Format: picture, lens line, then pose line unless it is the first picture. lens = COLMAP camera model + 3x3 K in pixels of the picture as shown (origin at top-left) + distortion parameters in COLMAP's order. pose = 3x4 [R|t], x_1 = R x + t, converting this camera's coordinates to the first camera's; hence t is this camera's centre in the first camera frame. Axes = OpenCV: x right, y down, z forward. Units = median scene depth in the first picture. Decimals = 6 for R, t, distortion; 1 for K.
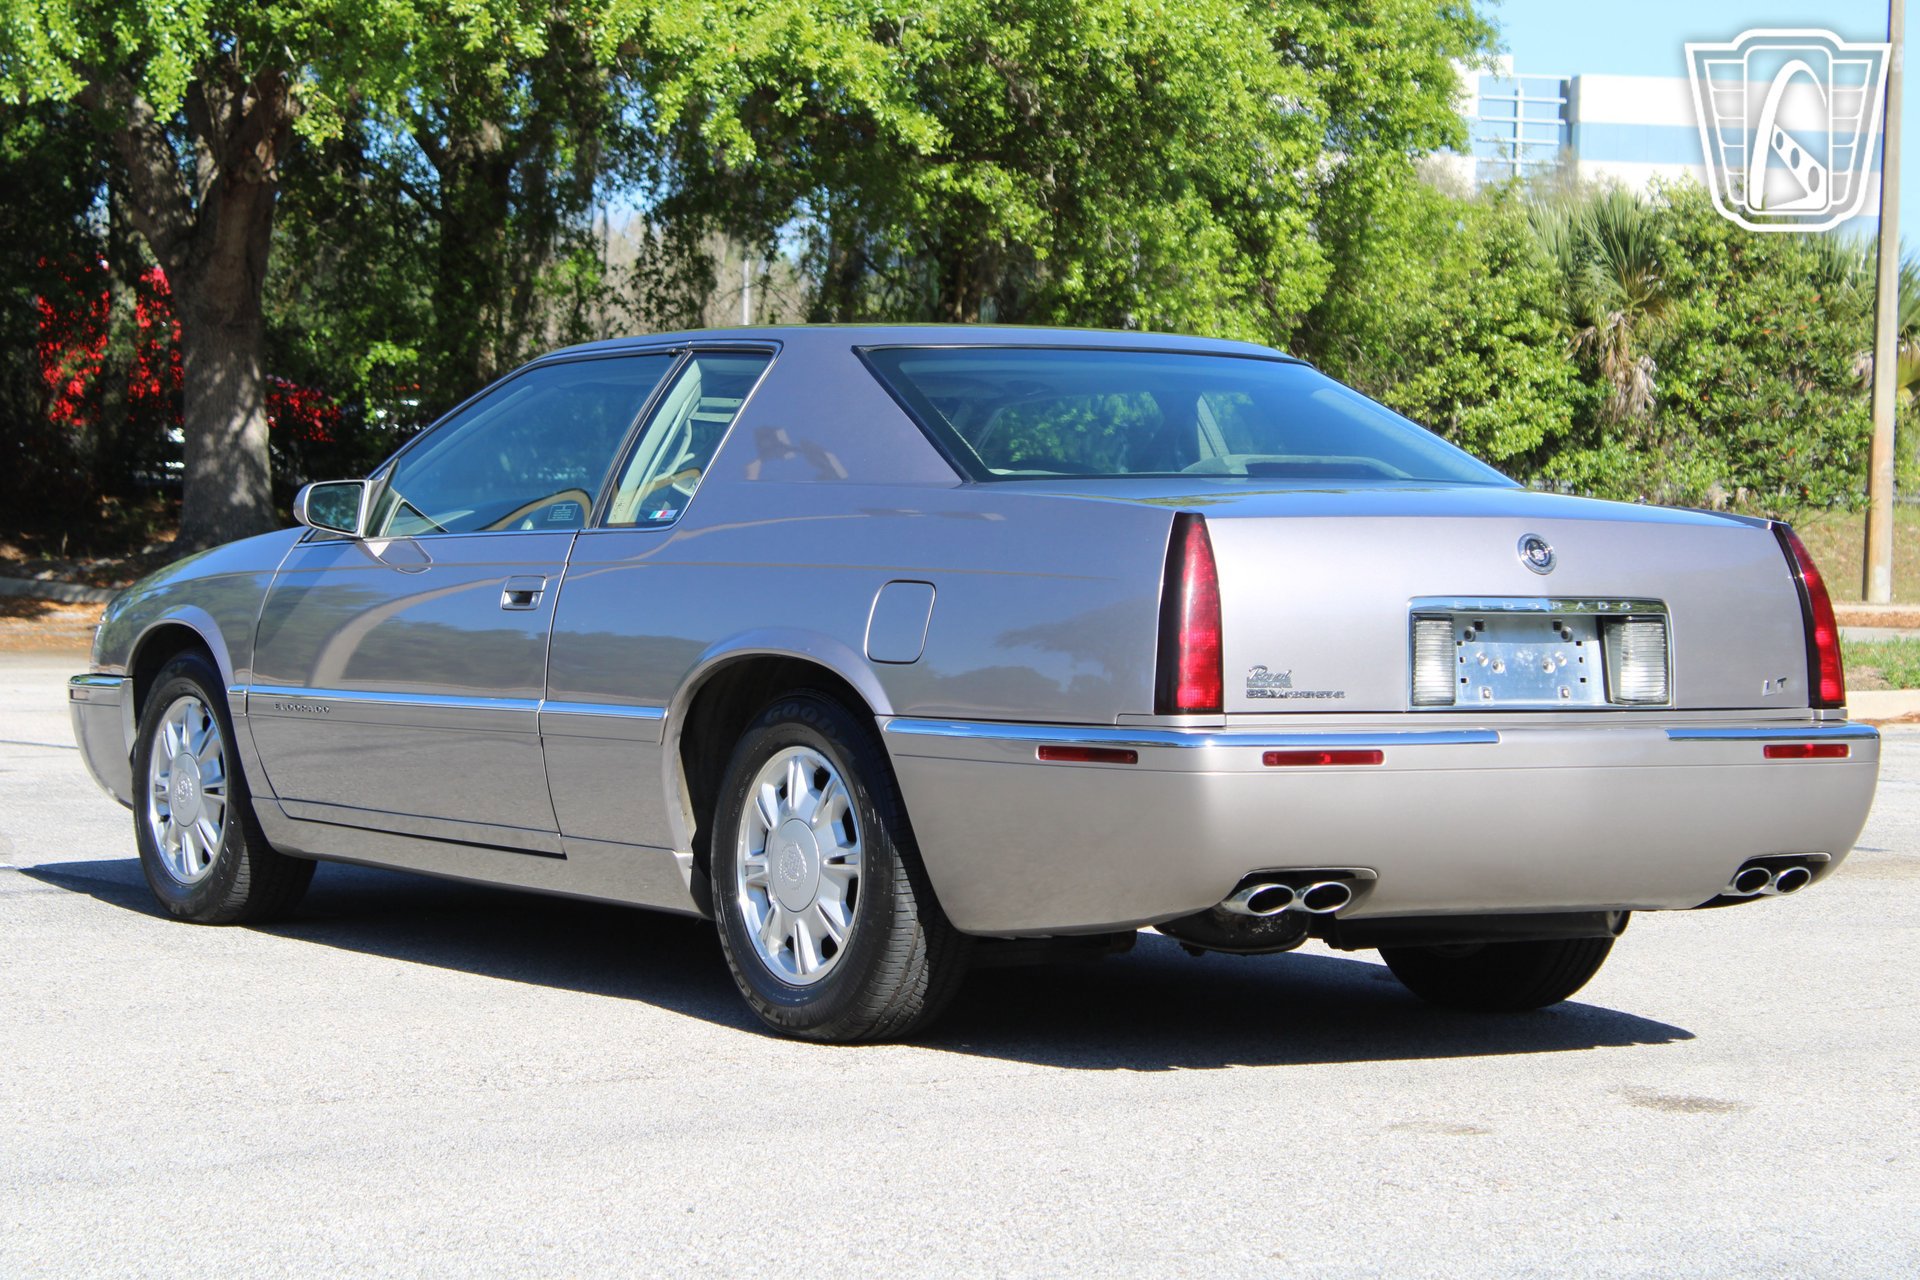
lens RADIAL K [[4070.5, 0, 960.0], [0, 4070.5, 640.0], [0, 0, 1]] dist [0.051639, 0.155503]
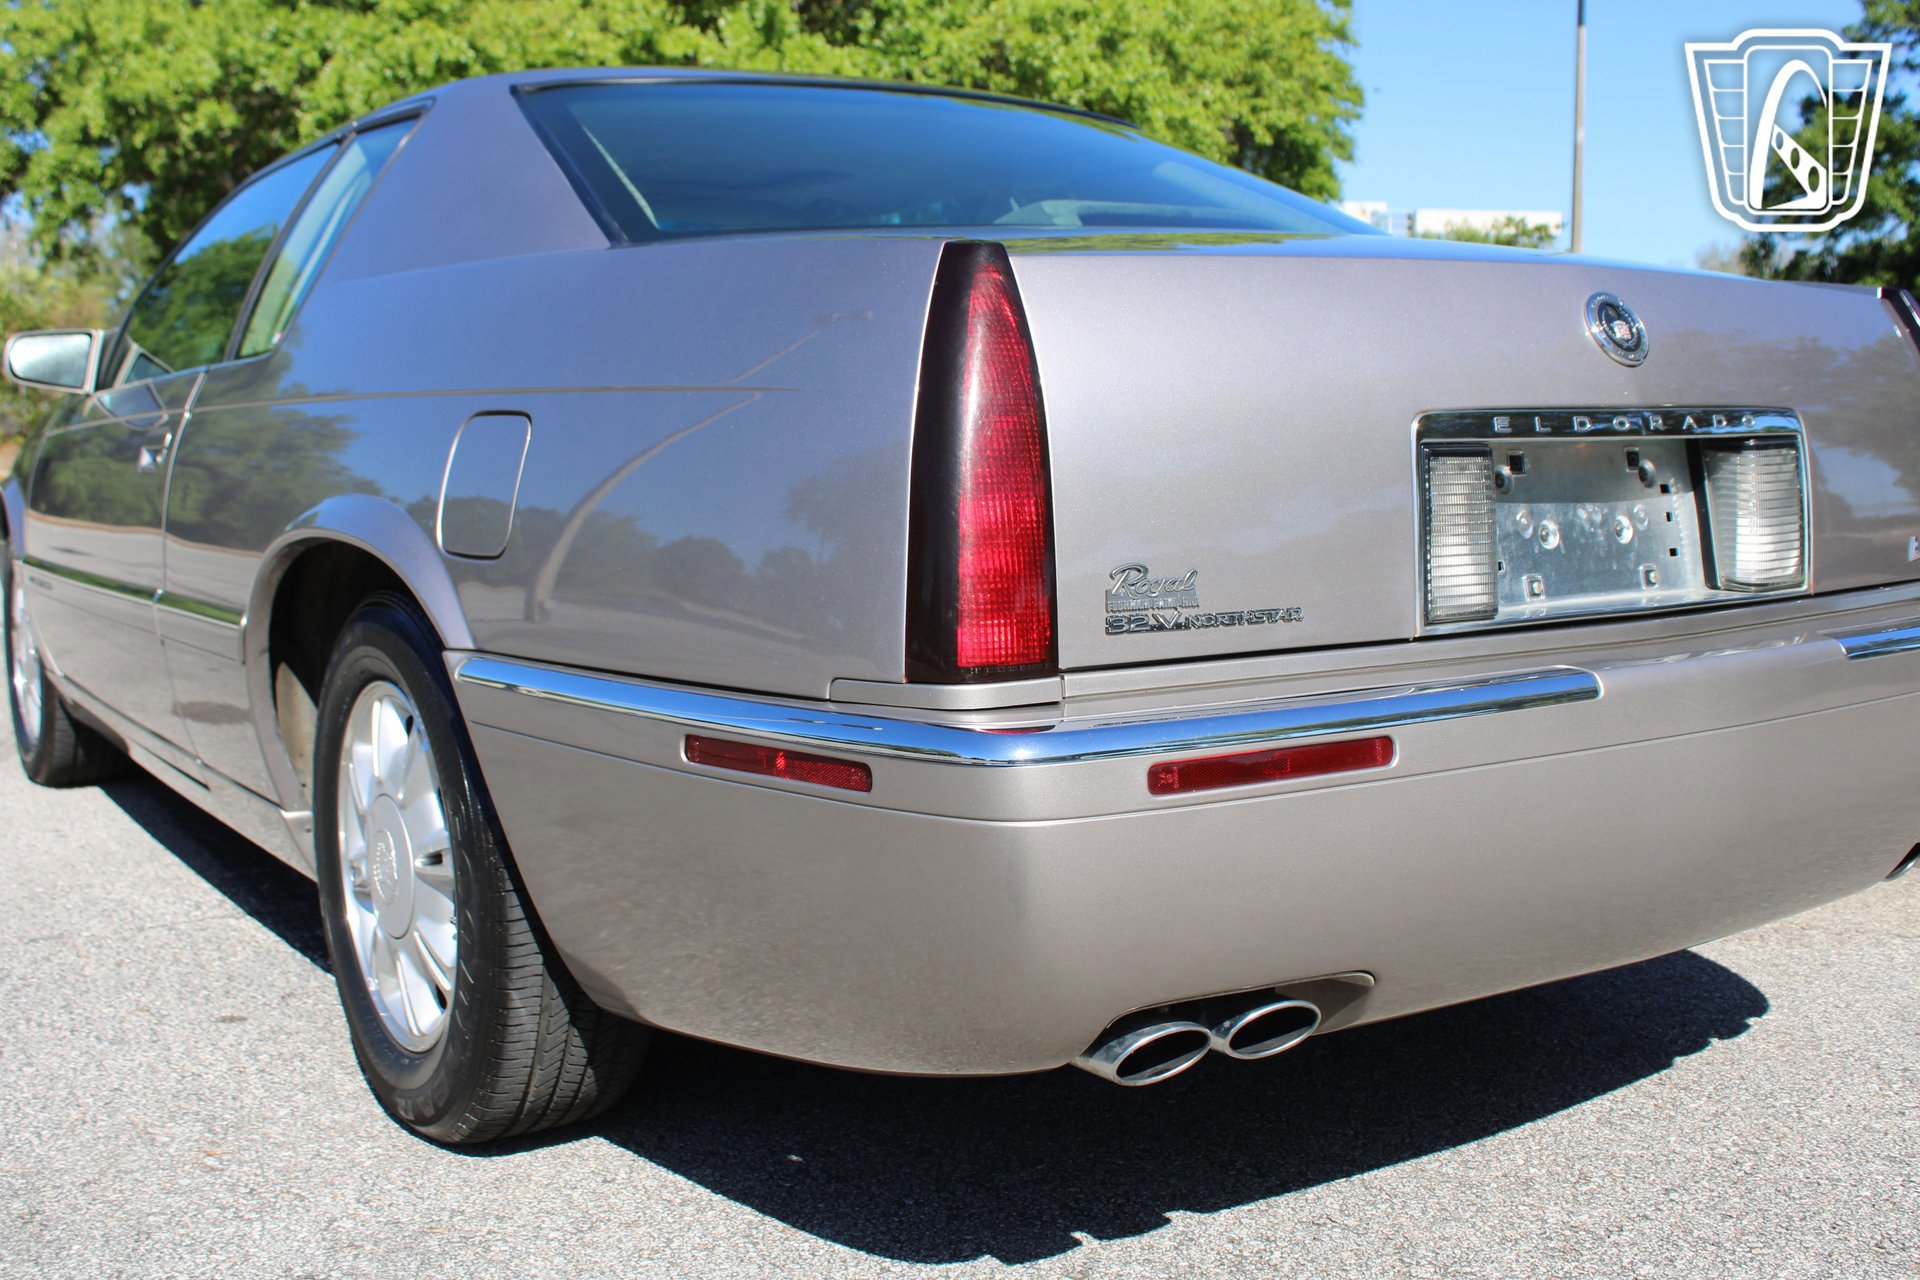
lens RADIAL K [[1935.4, 0, 960.0], [0, 1935.4, 640.0], [0, 0, 1]] dist [-0.050107, 0.018815]
pose [[0.999367, -0.029832, 0.019374, 0.045246], [0.027913, 0.995302, 0.092708, -0.005722], [-0.022049, -0.092108, 0.995505, 0.714135]]
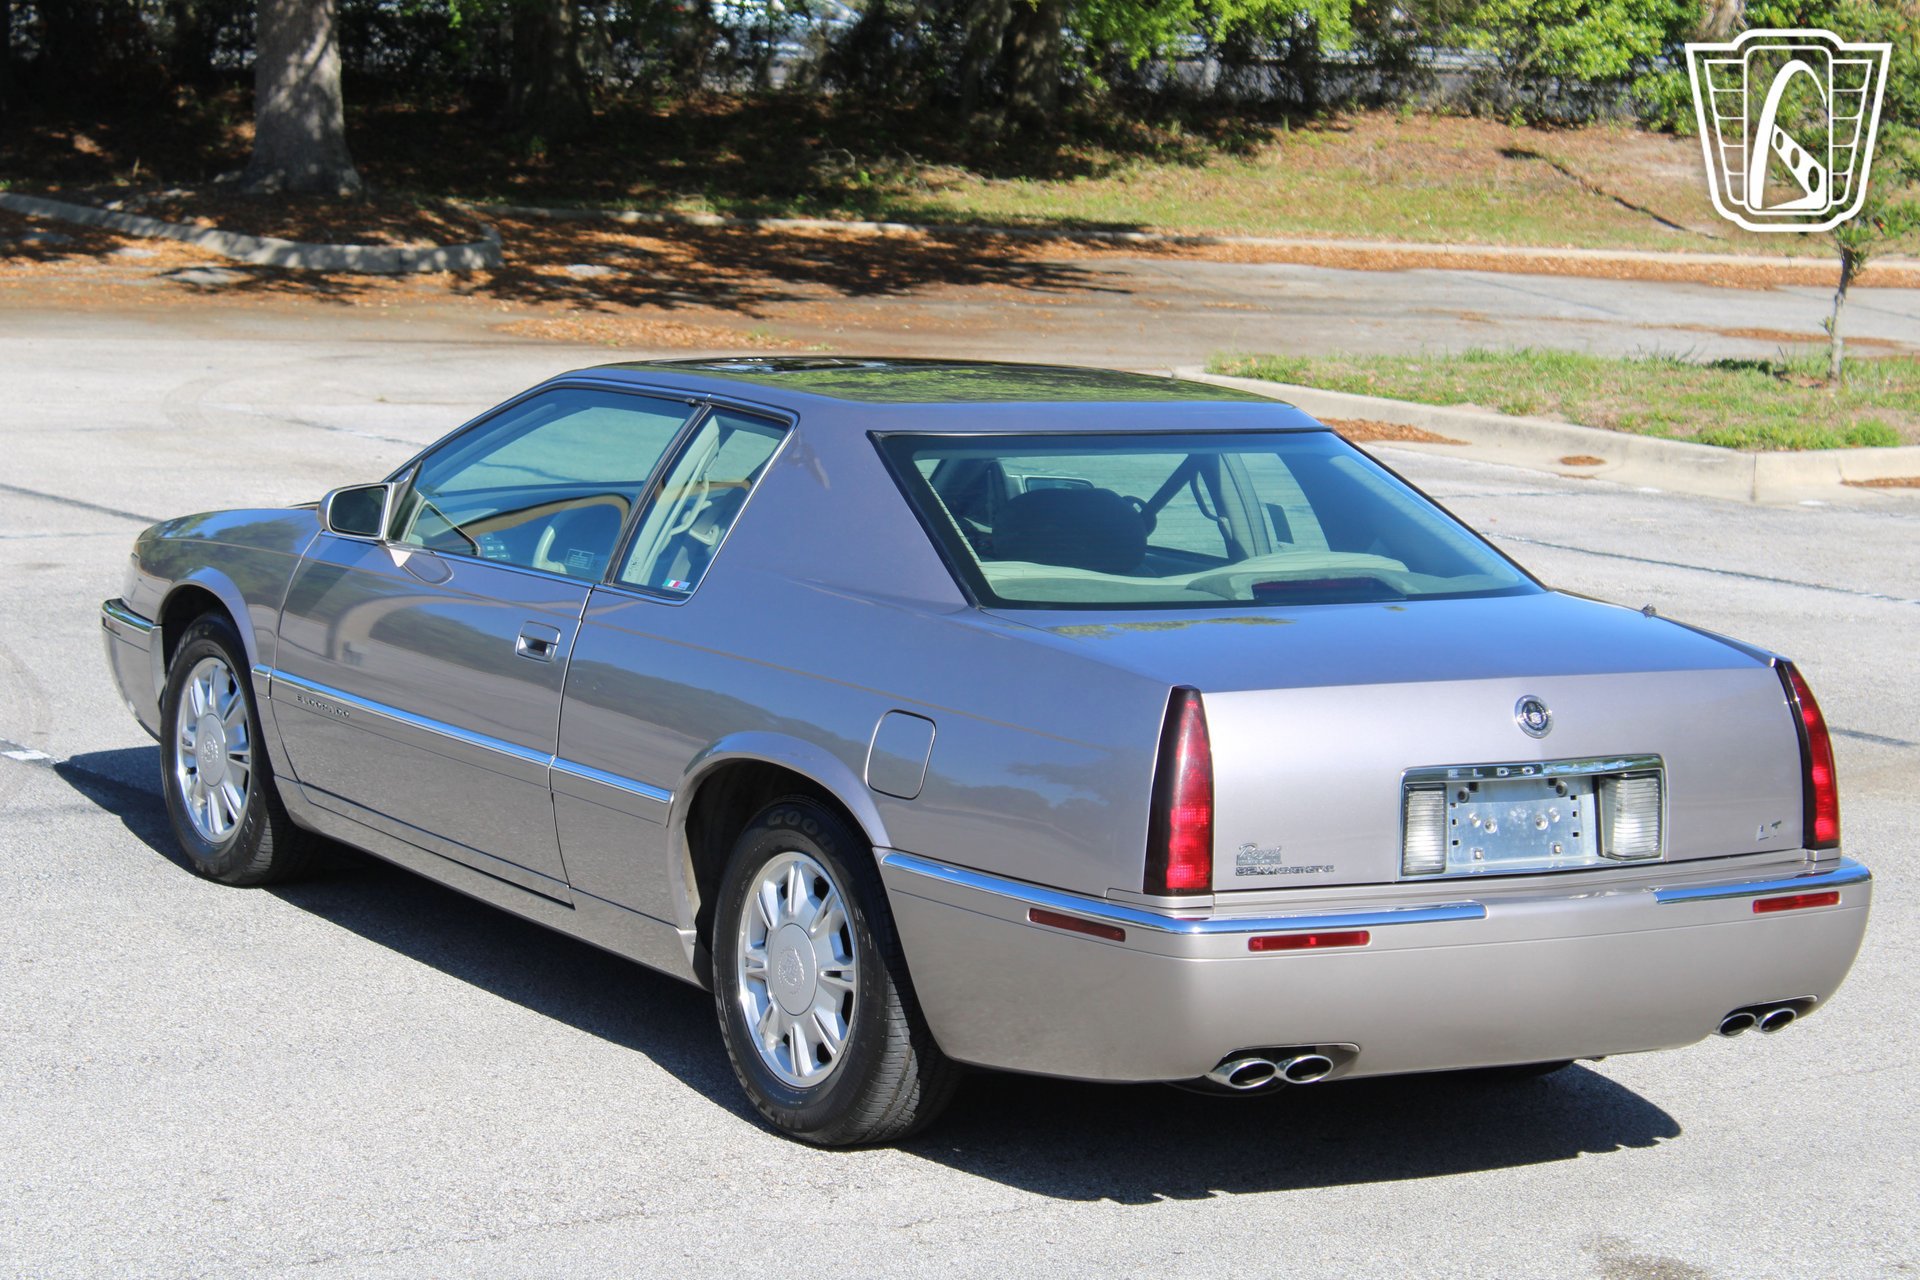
lens RADIAL K [[4070.5, 0, 960.0], [0, 4070.5, 640.0], [0, 0, 1]] dist [0.051639, 0.155503]
pose [[0.999402, 0.030768, -0.015771, 0.014814], [-0.029120, 0.994979, 0.095750, -0.127179], [0.018637, -0.095234, 0.995280, -0.000929]]
